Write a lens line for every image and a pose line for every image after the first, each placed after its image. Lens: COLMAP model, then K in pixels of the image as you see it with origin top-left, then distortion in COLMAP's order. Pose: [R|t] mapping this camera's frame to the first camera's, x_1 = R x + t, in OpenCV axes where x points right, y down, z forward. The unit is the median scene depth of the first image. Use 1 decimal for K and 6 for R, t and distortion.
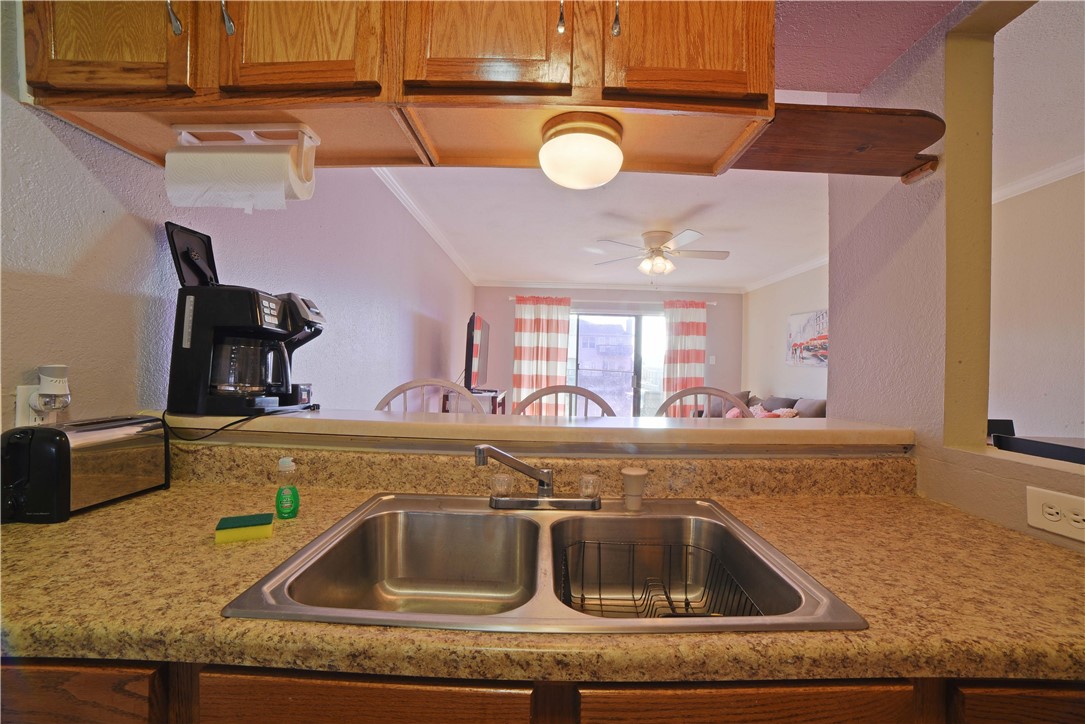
lens RADIAL K [[443.0, 0, 546.2], [0, 443.0, 351.9], [0, 0, 1]] dist [-0.084177, 0.024532]
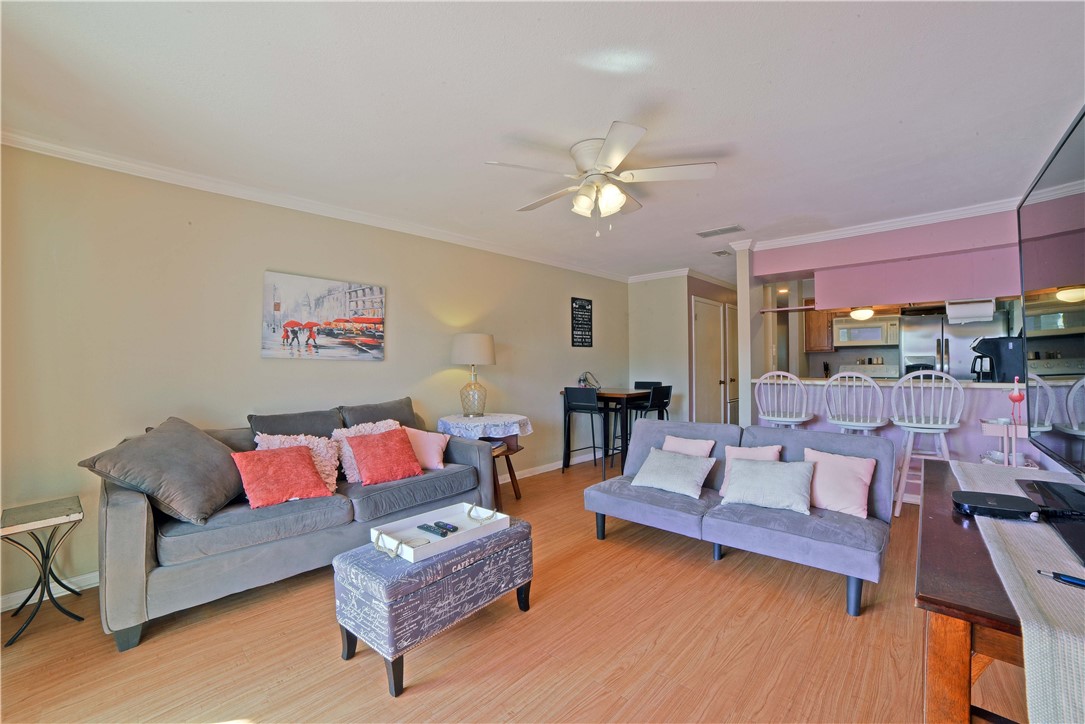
lens RADIAL K [[443.0, 0, 549.1], [0, 443.0, 362.3], [0, 0, 1]] dist [-0.084177, 0.024532]
pose [[-0.725152, -0.015677, 0.688410, -0.103273], [-0.029817, 0.999518, -0.008646, 0.033366], [-0.687943, -0.026796, -0.725270, 1.241258]]
